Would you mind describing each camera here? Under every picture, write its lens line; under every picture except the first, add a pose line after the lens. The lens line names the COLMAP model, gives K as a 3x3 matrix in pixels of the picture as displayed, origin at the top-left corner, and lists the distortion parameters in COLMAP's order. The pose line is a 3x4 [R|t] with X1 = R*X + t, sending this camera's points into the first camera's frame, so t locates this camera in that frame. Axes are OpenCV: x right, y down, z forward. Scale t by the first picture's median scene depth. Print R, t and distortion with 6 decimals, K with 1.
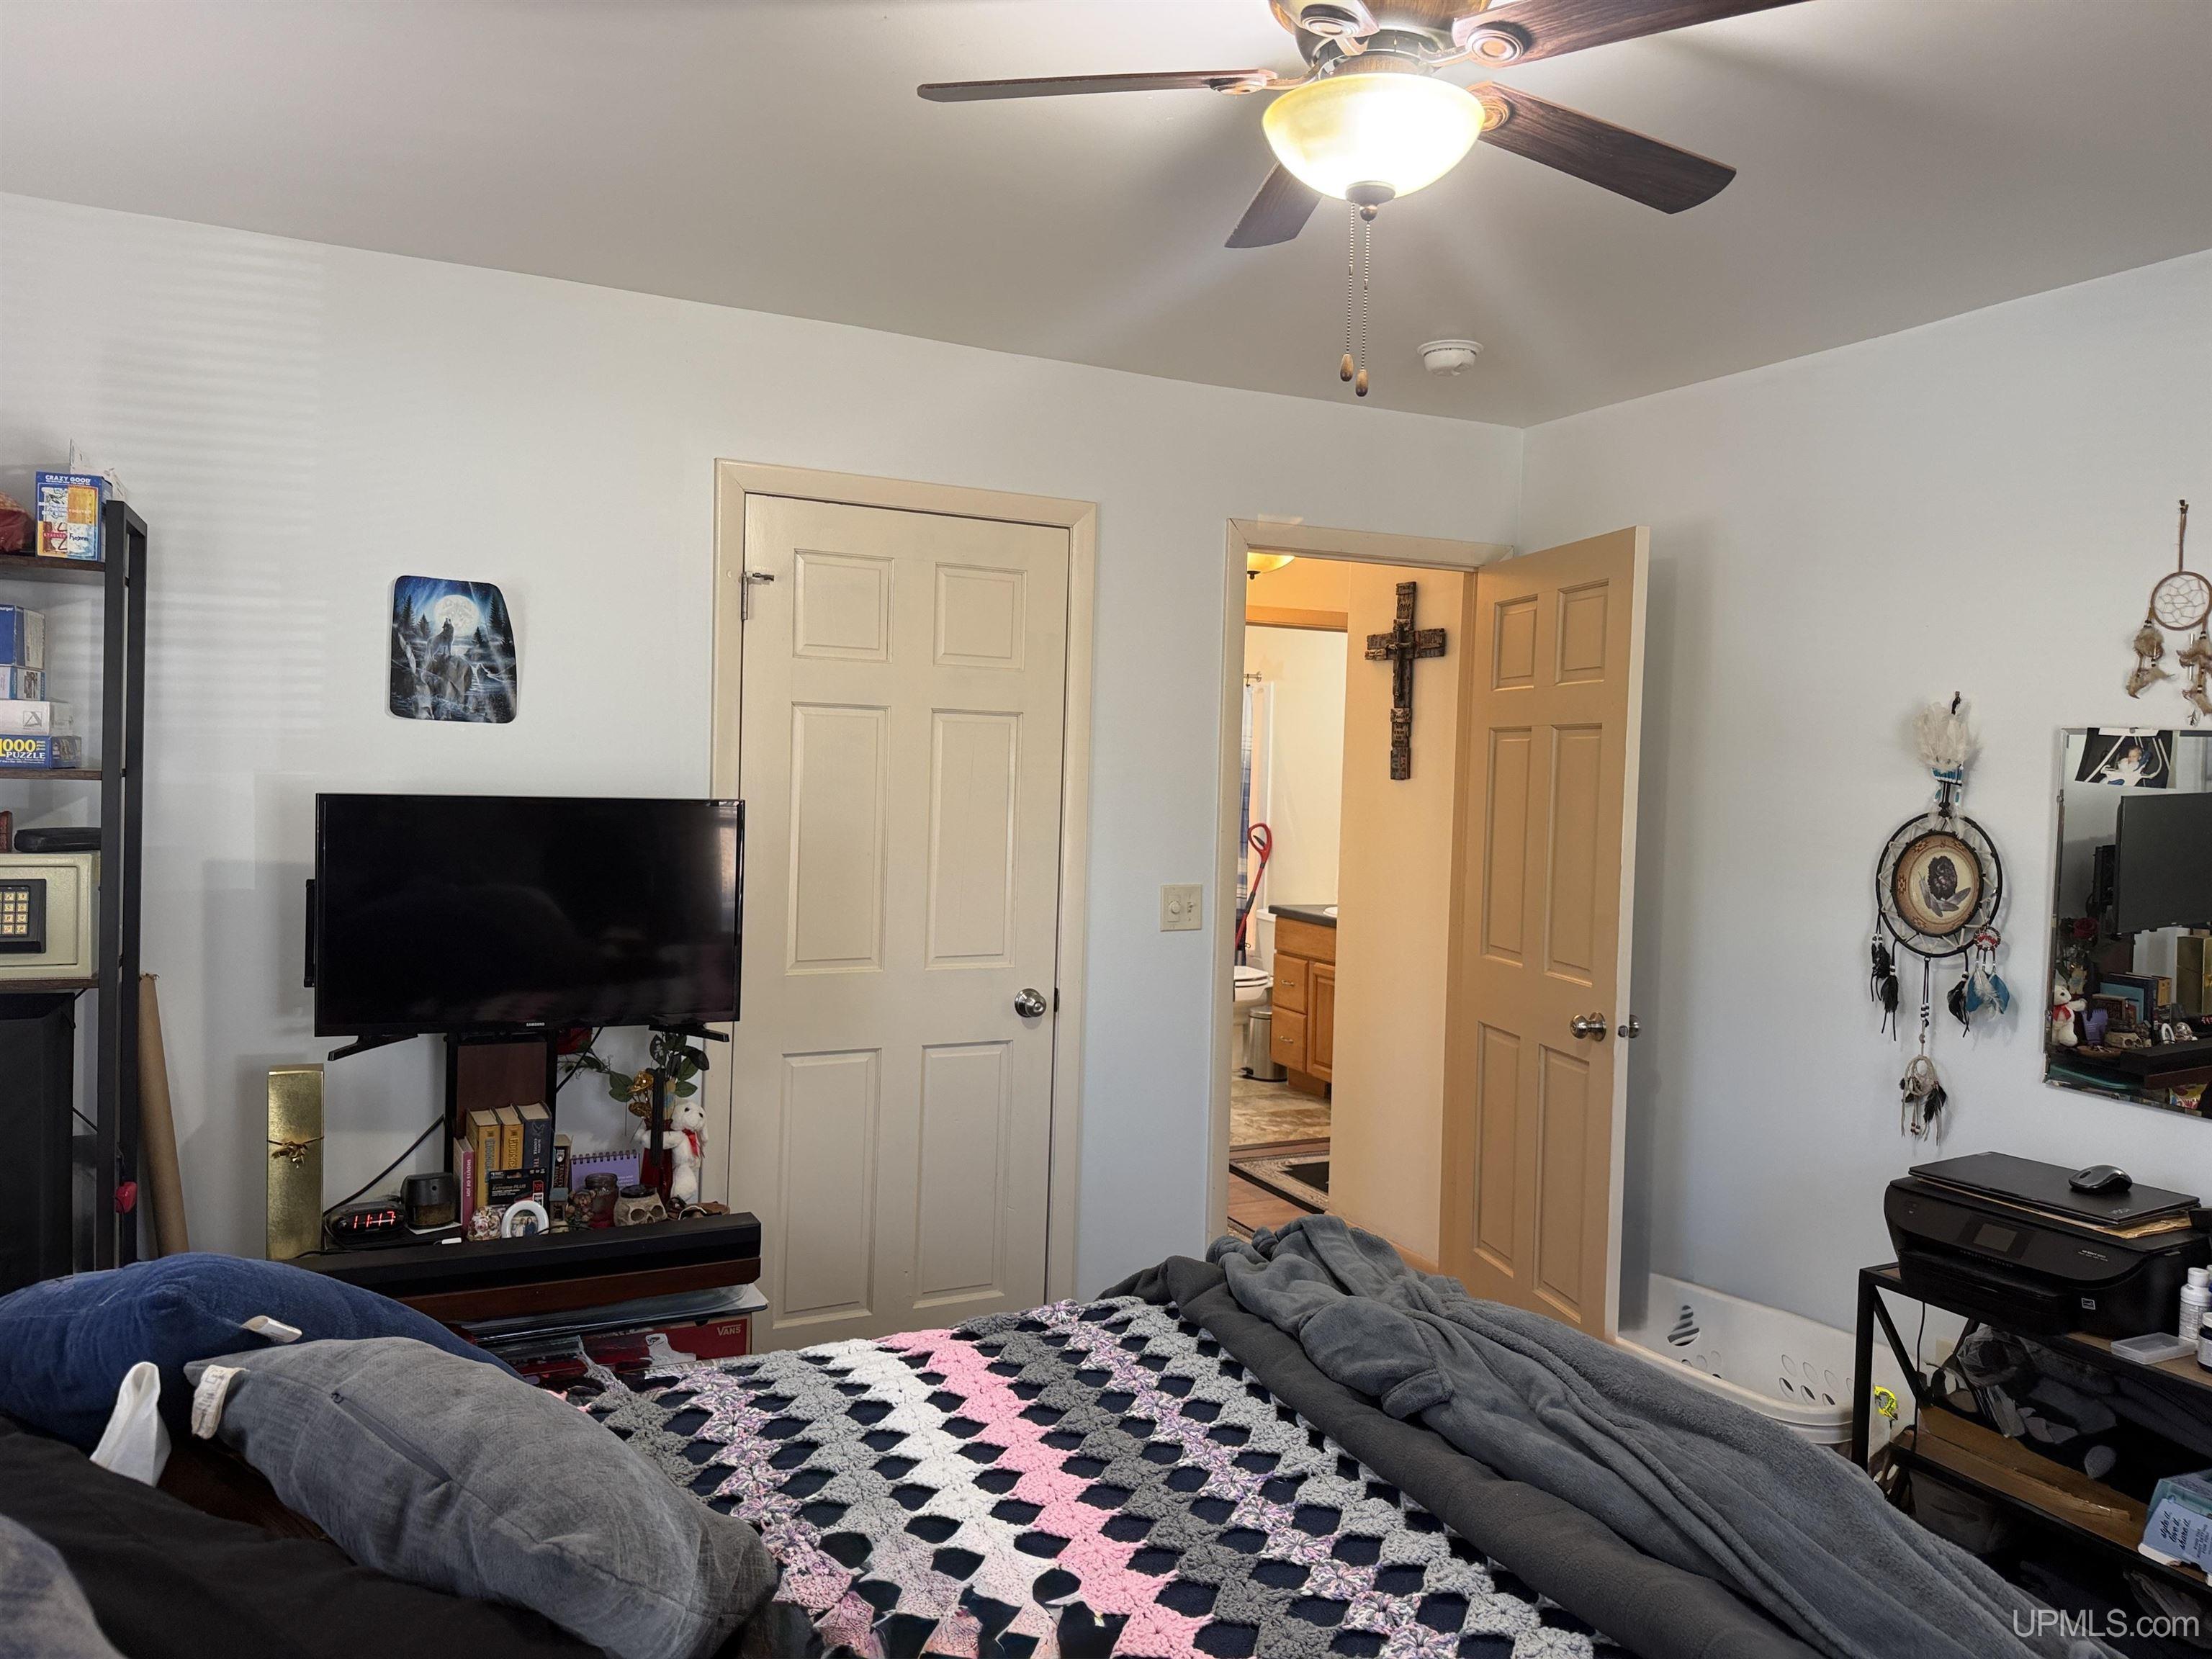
lens RADIAL K [[1553.0, 0, 1128.3], [0, 1553.0, 825.4], [0, 0, 1]] dist [0.016560, 0.001583]
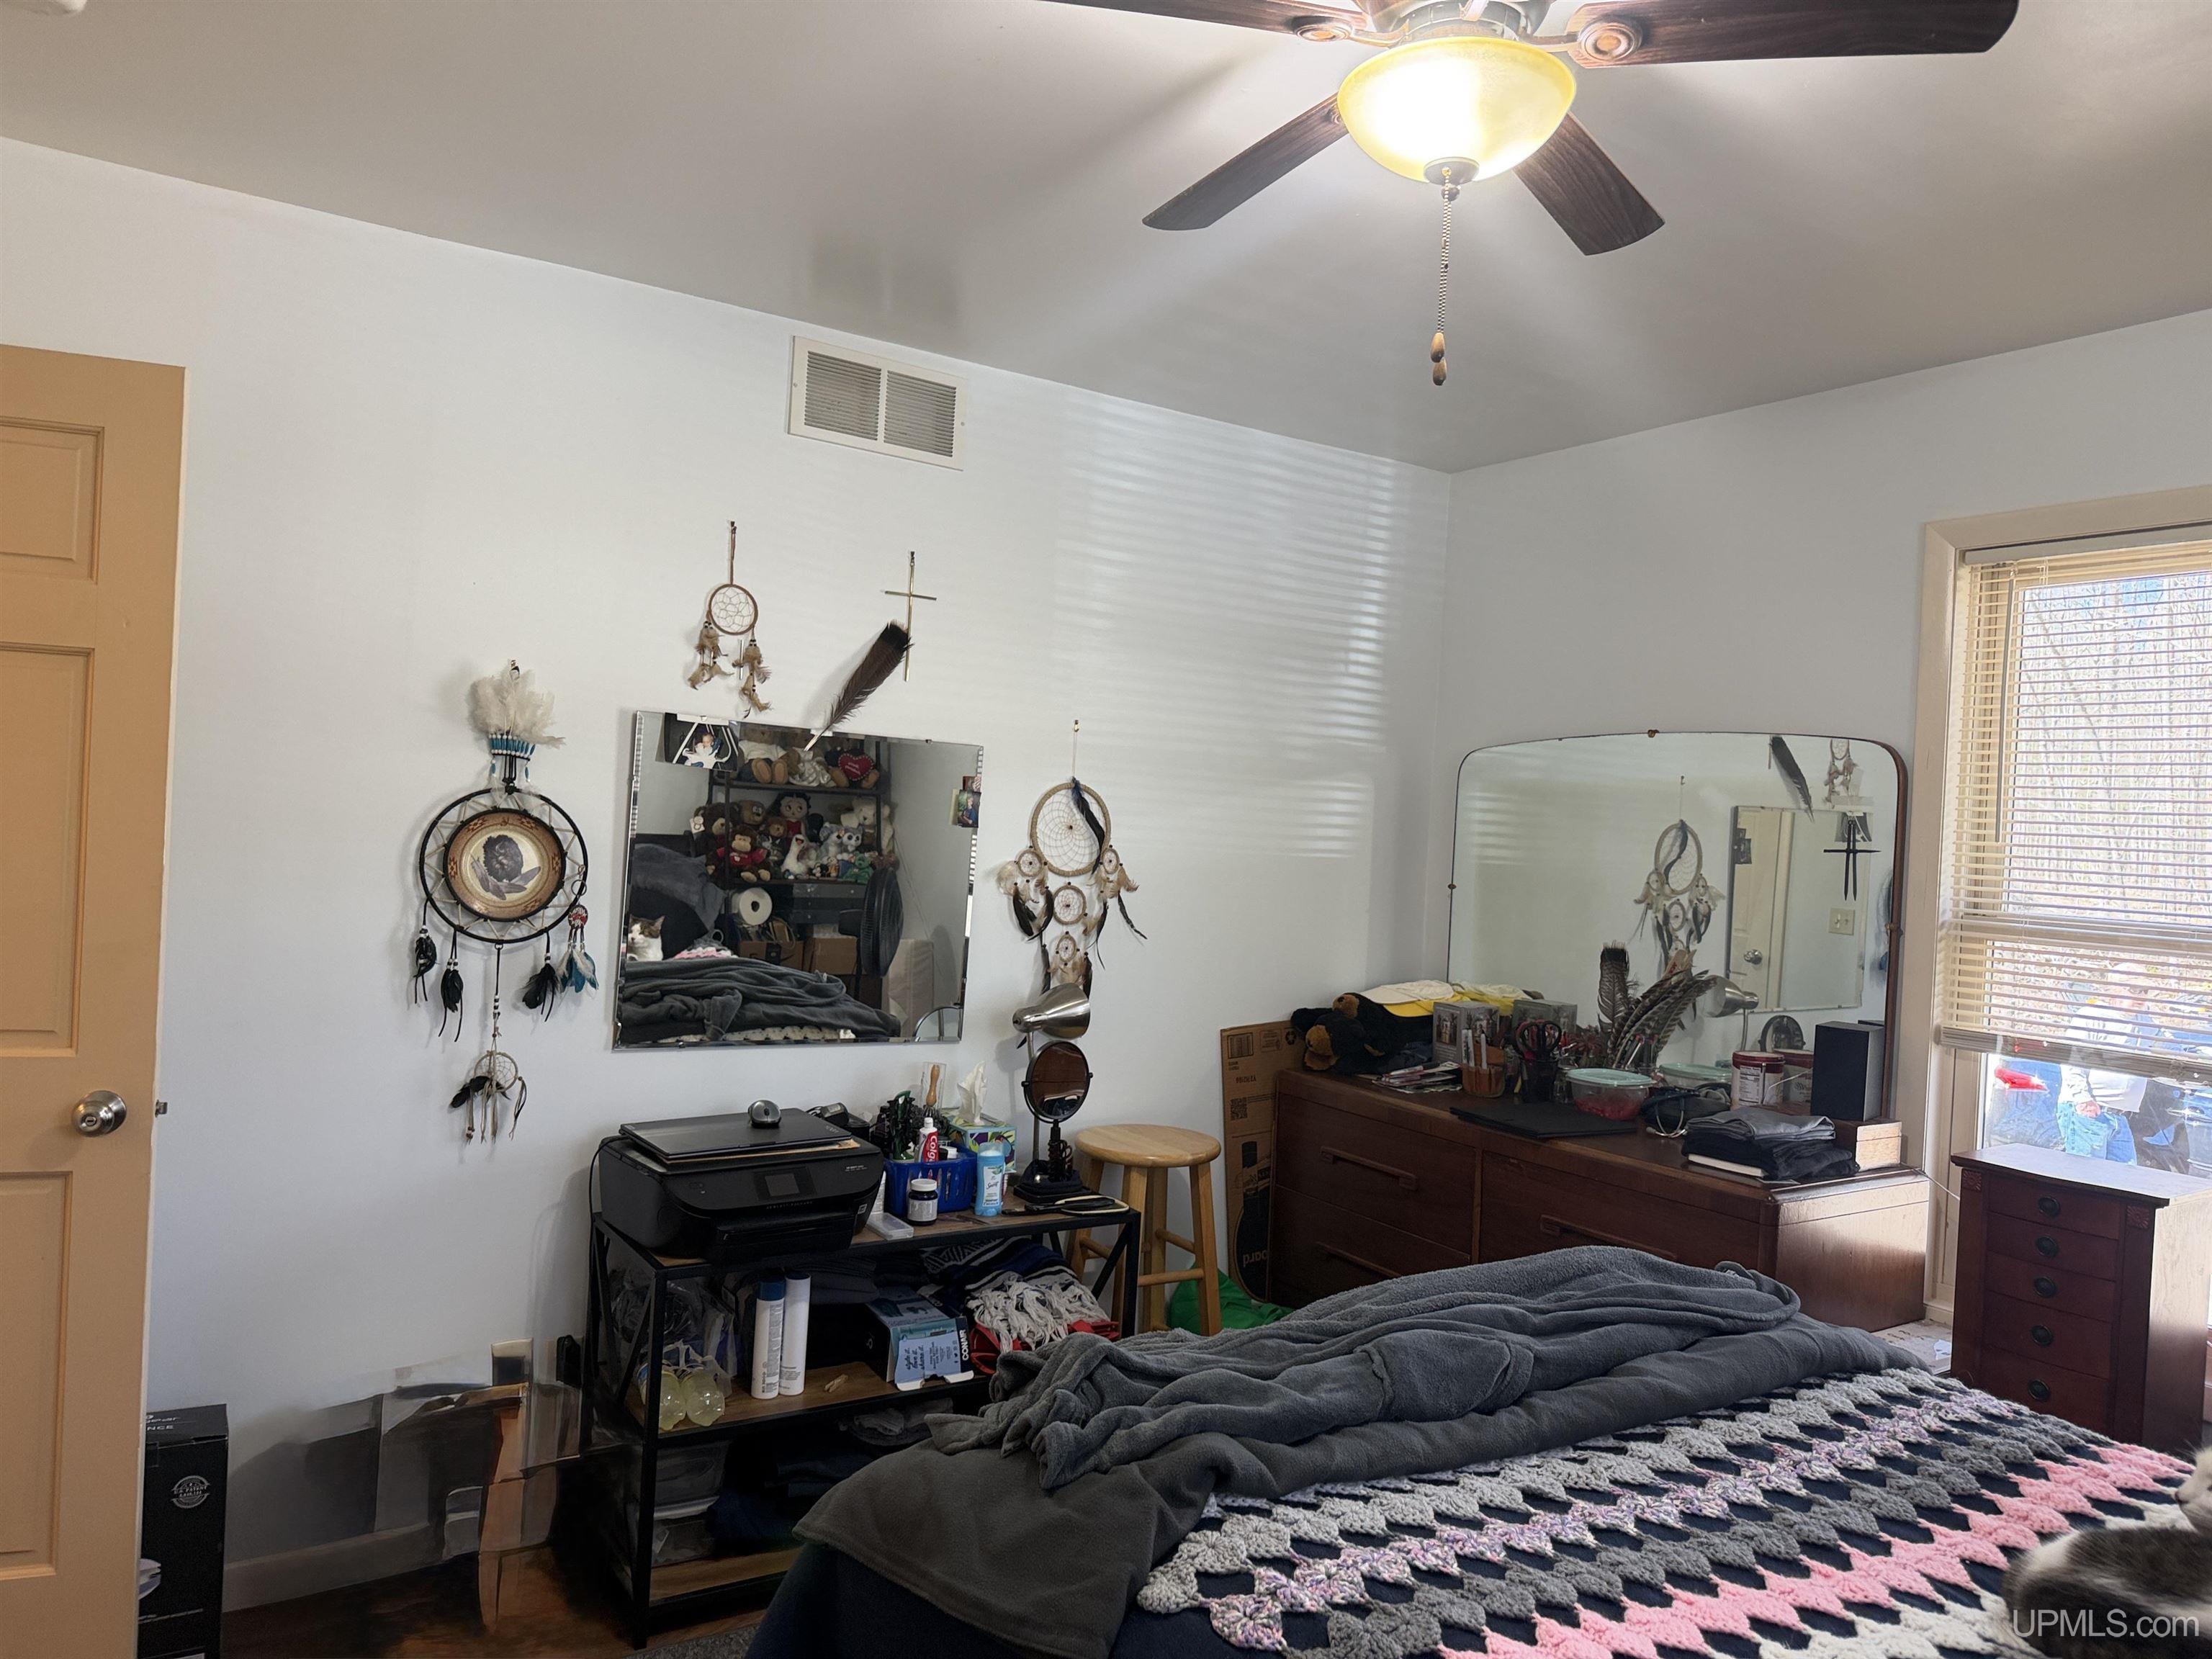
lens RADIAL K [[1549.7, 0, 1088.0], [0, 1549.7, 845.9], [0, 0, 1]] dist [0.044047, -0.061400]
pose [[-0.095120, -0.044172, 0.994485, -0.459158], [-0.013418, 0.998981, 0.043089, -0.019621], [-0.995375, -0.009245, -0.095616, 0.769224]]
